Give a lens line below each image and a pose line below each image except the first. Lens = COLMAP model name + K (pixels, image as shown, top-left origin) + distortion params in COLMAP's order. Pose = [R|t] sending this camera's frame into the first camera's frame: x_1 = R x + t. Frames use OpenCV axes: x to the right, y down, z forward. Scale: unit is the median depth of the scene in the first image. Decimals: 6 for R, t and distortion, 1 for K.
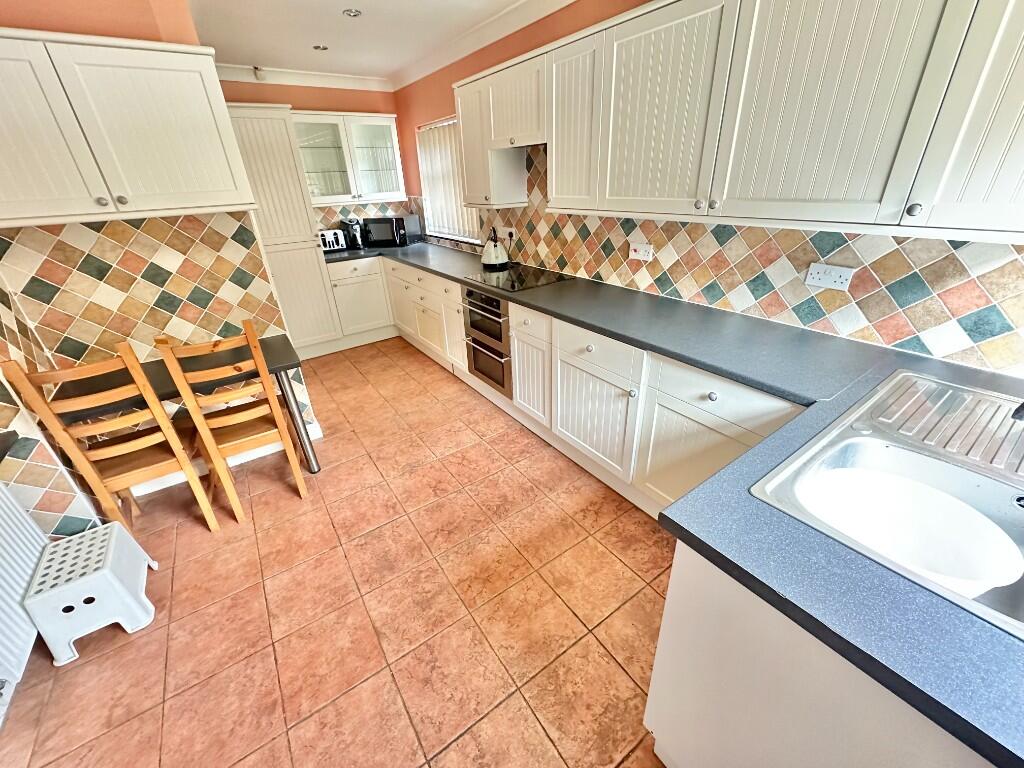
lens RADIAL K [[407.1, 0, 515.7], [0, 407.1, 383.8], [0, 0, 1]] dist [-0.001786, 0.000012]
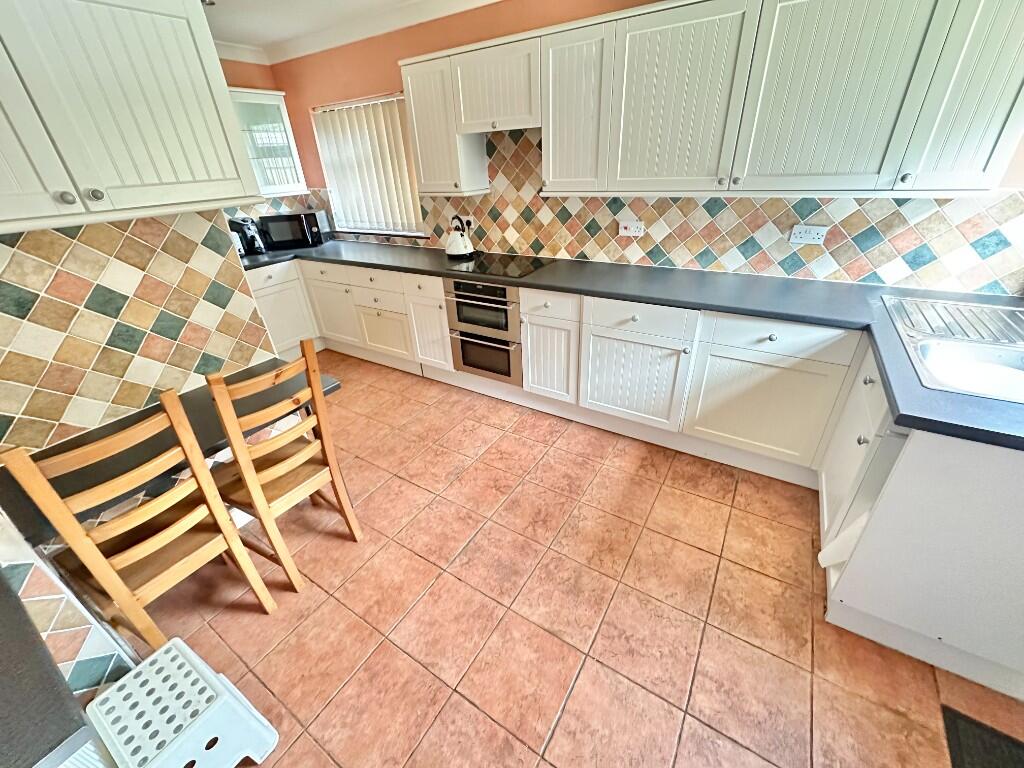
lens RADIAL K [[407.1, 0, 514.9], [0, 407.1, 382.6], [0, 0, 1]] dist [-0.001786, 0.000012]
pose [[0.921701, -0.190848, 0.337704, -0.502912], [0.185494, 0.981454, 0.048382, -0.029446], [-0.340674, 0.018049, 0.940008, 0.085423]]
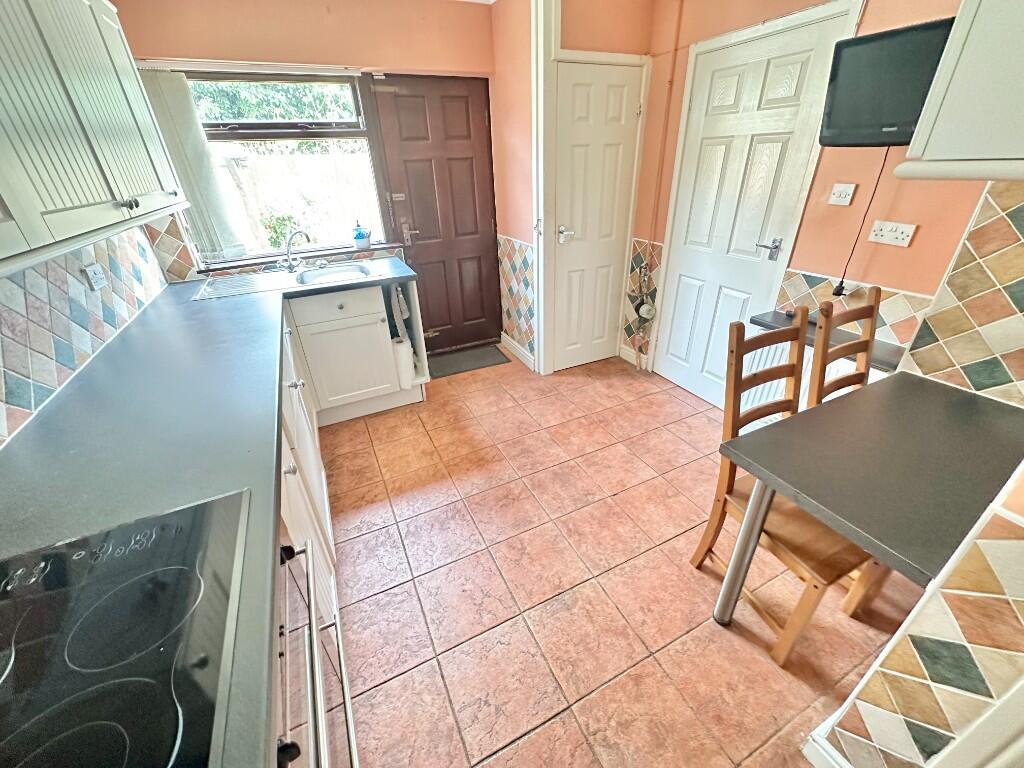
lens RADIAL K [[407.1, 0, 509.9], [0, 407.1, 381.7], [0, 0, 1]] dist [-0.001786, 0.000012]
pose [[-0.983823, -0.015302, 0.178487, -0.353763], [0.139400, 0.560387, 0.816415, -0.649507], [-0.112515, 0.828089, -0.549189, 1.337762]]
